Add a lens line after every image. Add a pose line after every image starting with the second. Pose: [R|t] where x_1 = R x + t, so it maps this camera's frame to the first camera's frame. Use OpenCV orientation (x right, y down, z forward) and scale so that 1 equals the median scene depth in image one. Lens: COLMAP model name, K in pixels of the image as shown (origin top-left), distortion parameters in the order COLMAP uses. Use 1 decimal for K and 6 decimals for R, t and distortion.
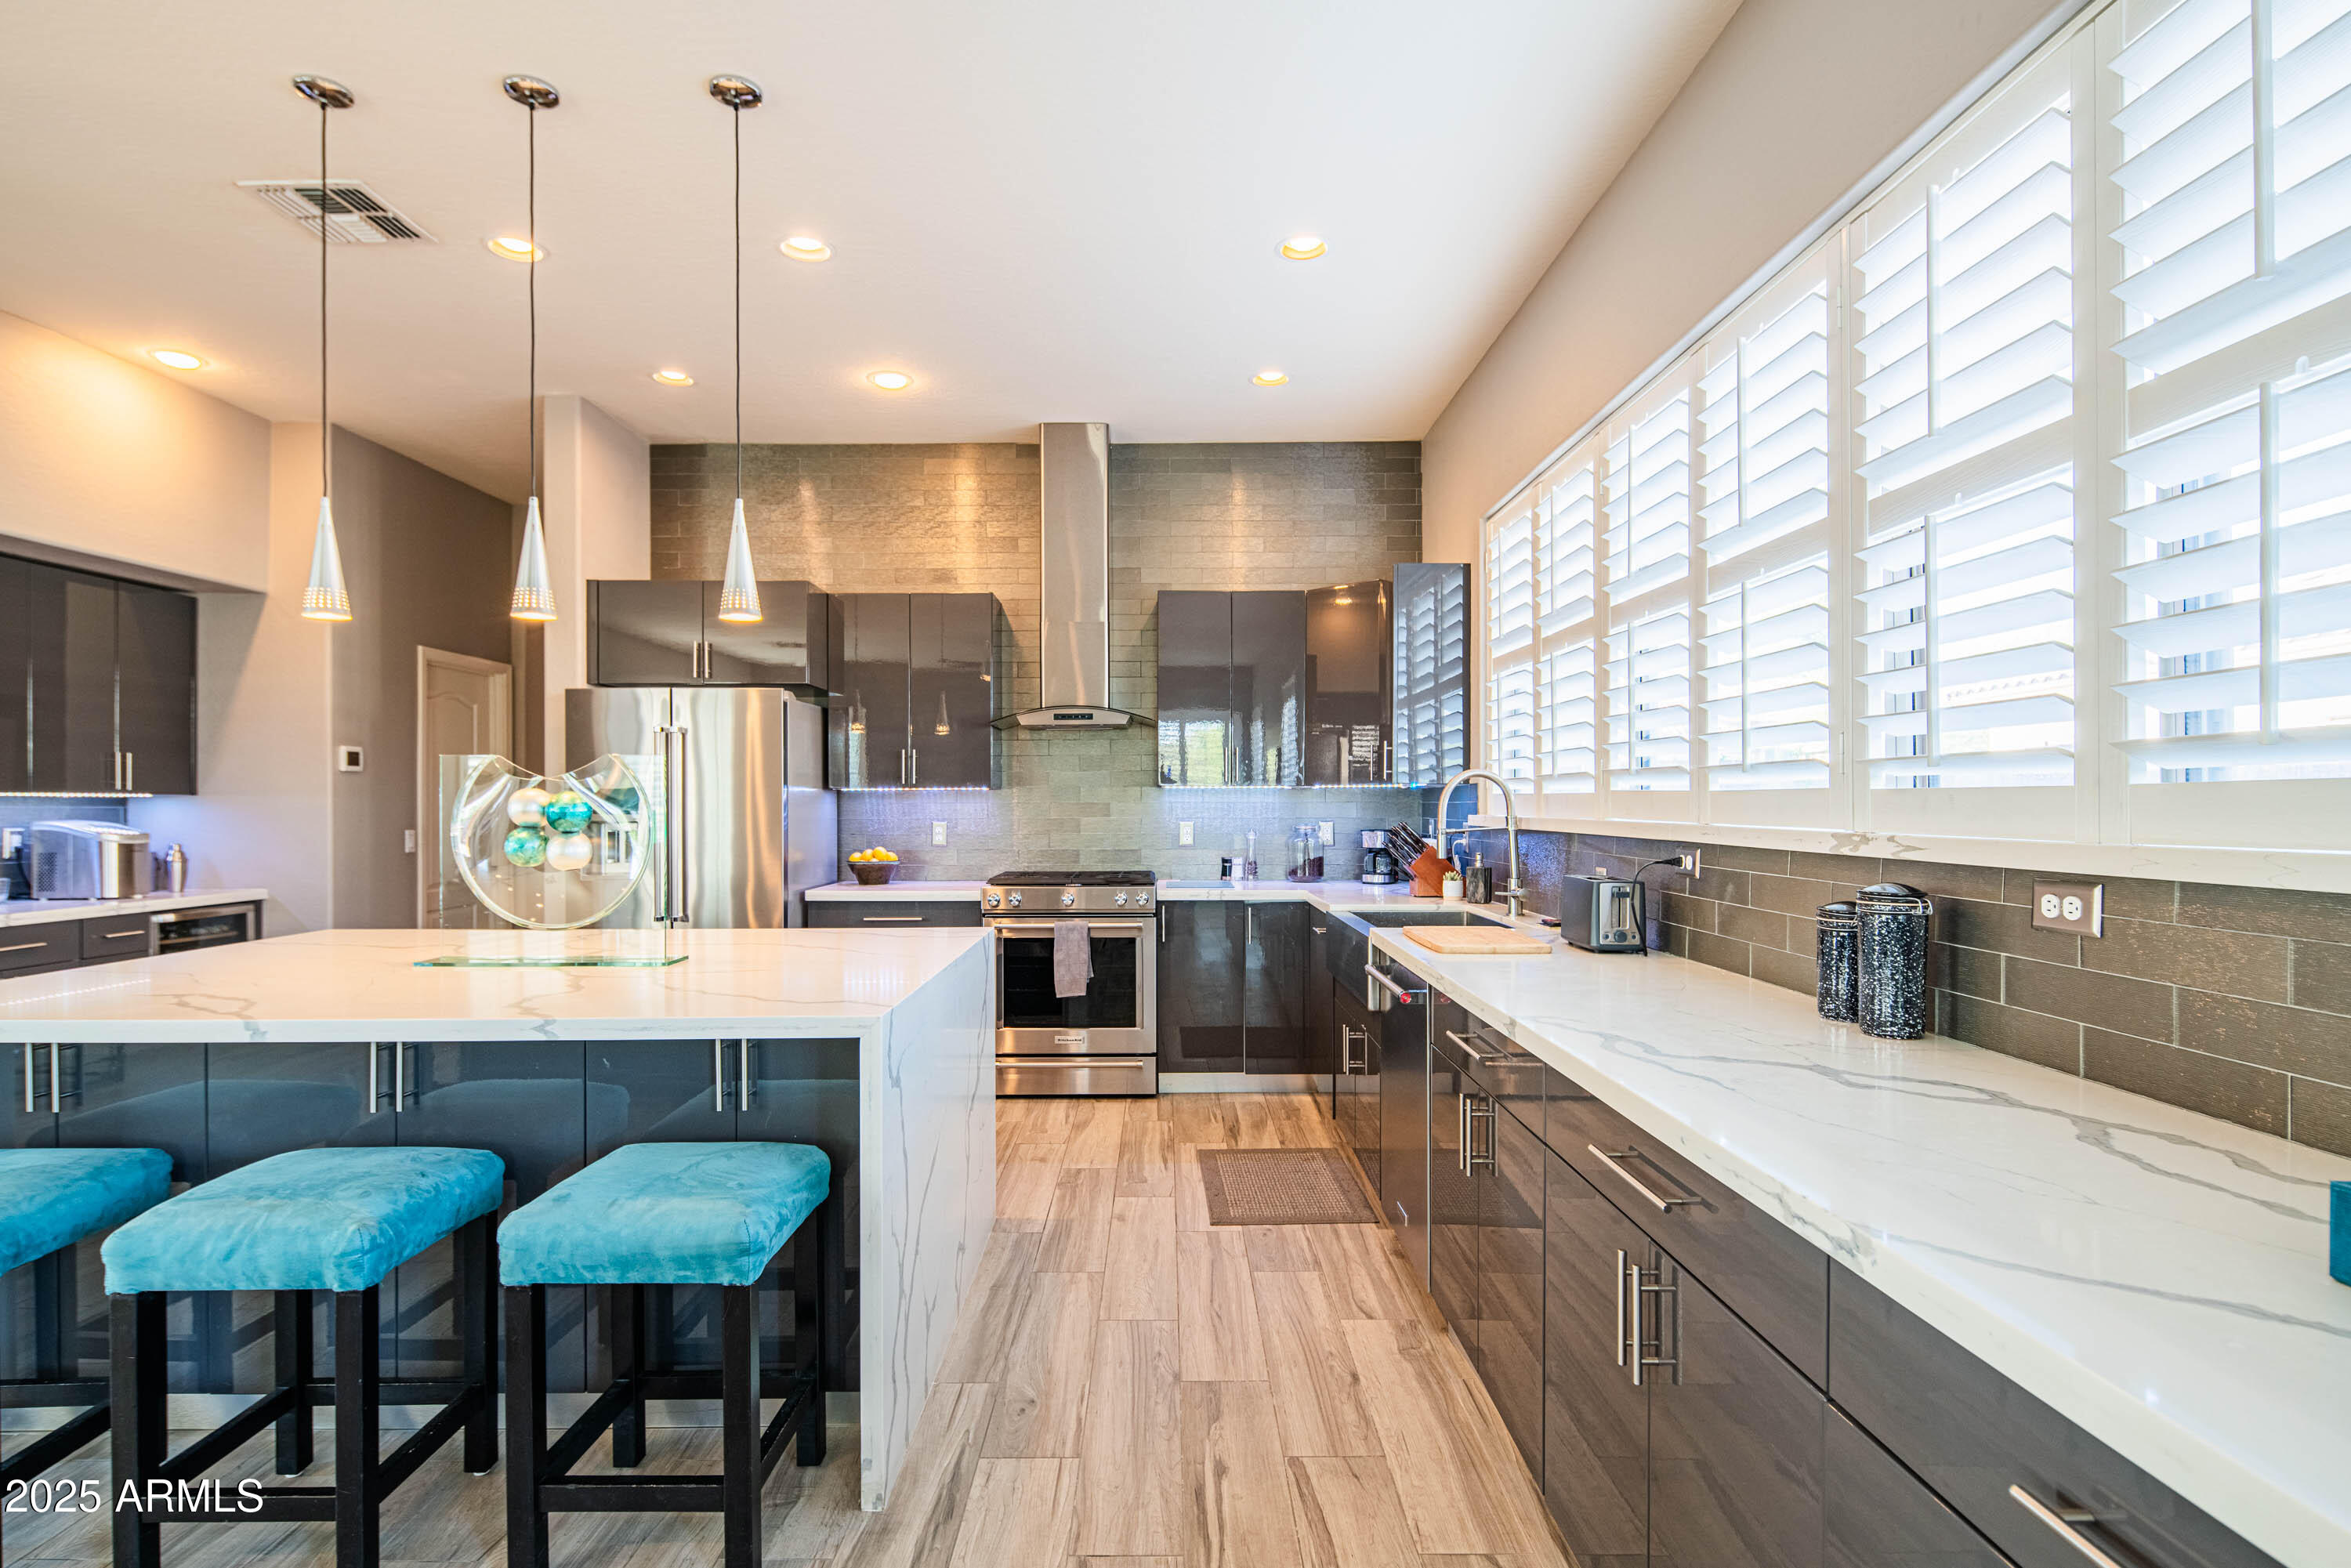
lens RADIAL K [[1156.0, 0, 1172.5], [0, 1156.0, 804.5], [0, 0, 1]] dist [-0.000124, -0.001329]
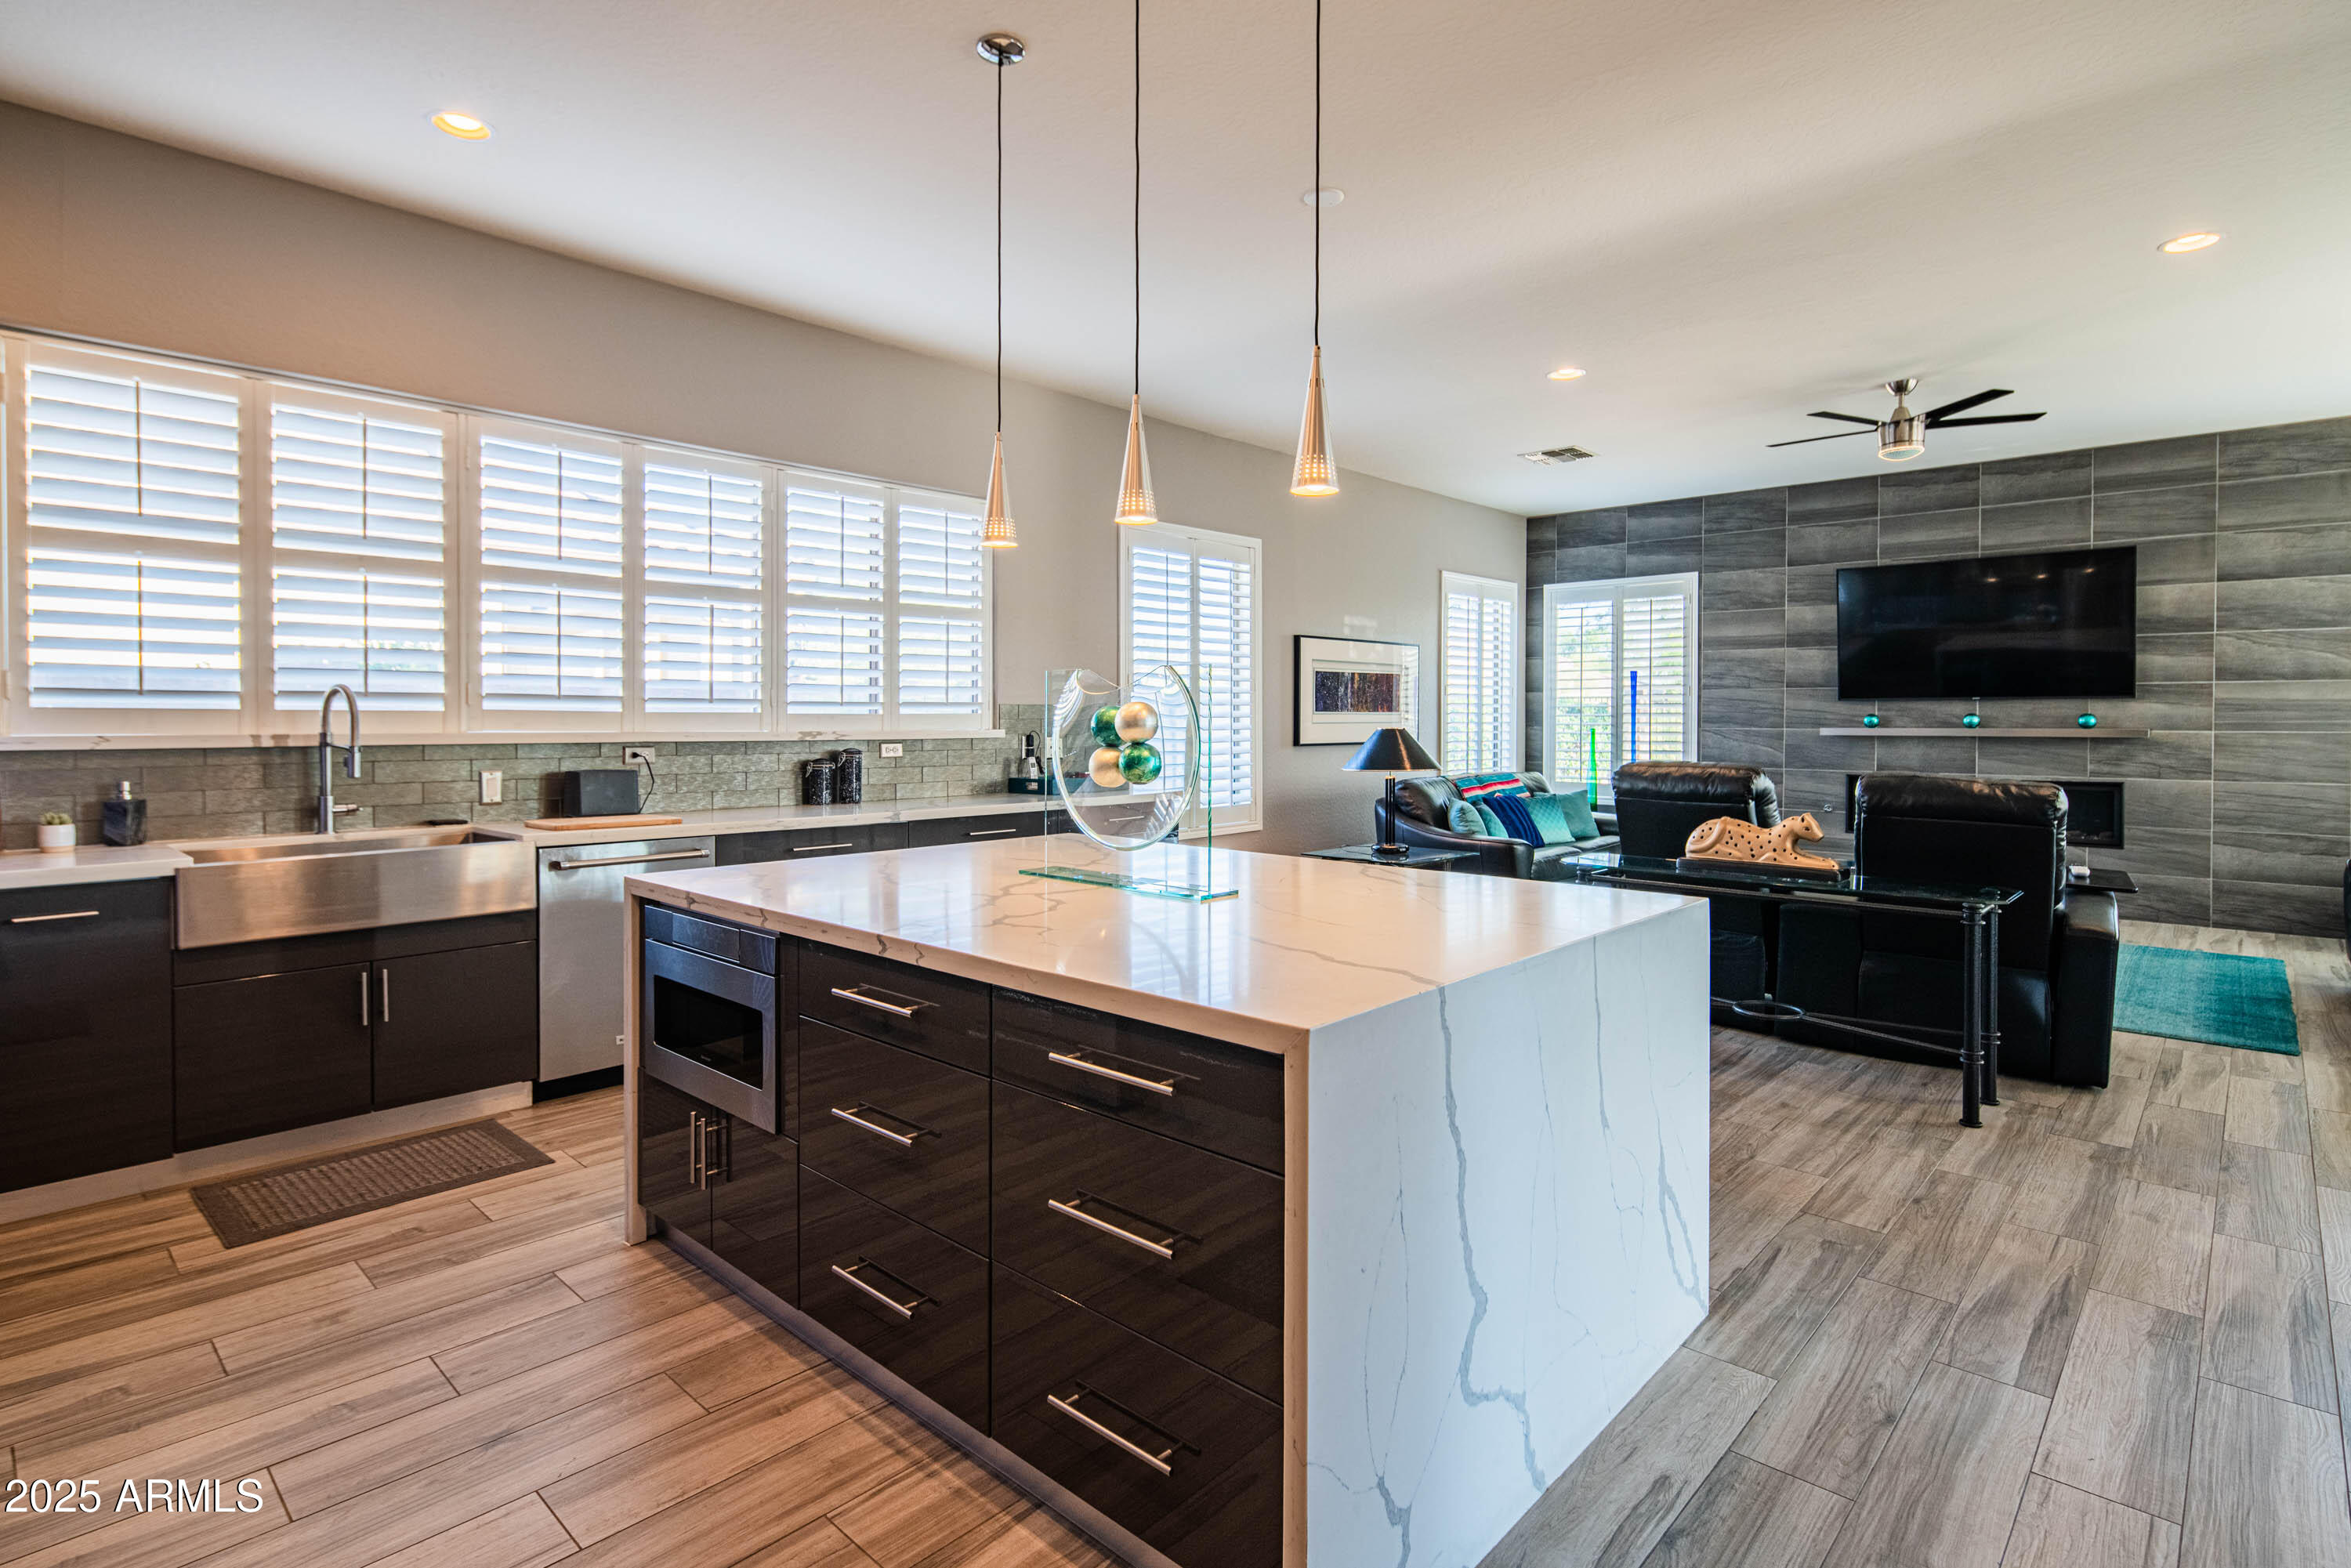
lens RADIAL K [[1176.5, 0, 1170.8], [0, 1176.5, 726.3], [0, 0, 1]] dist [-0.000066, -0.000683]
pose [[-0.728936, -0.000832, 0.684581, -0.748436], [0.004018, 0.999977, 0.005494, 0.001592], [-0.684570, 0.006755, -0.728916, 1.017118]]
